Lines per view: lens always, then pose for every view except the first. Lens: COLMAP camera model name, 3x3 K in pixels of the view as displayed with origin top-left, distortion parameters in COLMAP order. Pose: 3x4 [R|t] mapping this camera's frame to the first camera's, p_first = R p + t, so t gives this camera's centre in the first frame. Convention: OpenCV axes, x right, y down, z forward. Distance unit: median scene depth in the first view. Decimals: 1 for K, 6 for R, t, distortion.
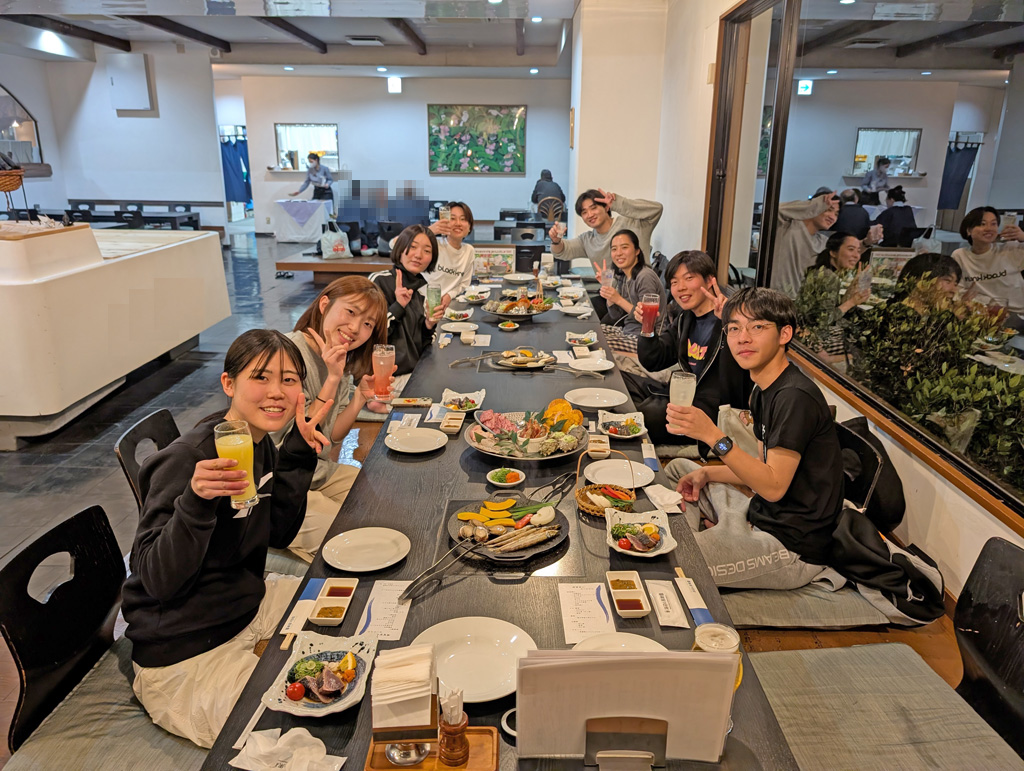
lens RADIAL K [[735.6, 0, 512.0], [0, 735.6, 385.5], [0, 0, 1]] dist [-0.005720, -0.005164]
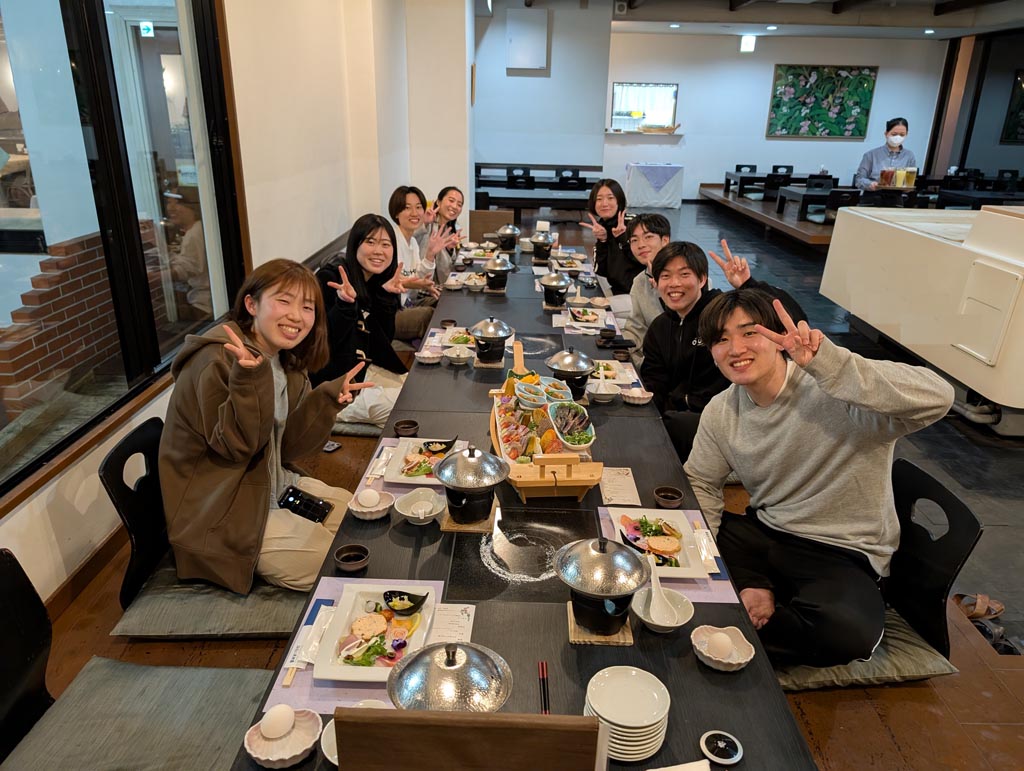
lens RADIAL K [[735.6, 0, 512.0], [0, 735.6, 385.5], [0, 0, 1]] dist [-0.005720, -0.005164]
pose [[0.999980, 0.005170, 0.003663, -0.458763], [-0.005370, 0.998370, 0.056822, -0.013674], [-0.003363, -0.056841, 0.998378, 0.012441]]
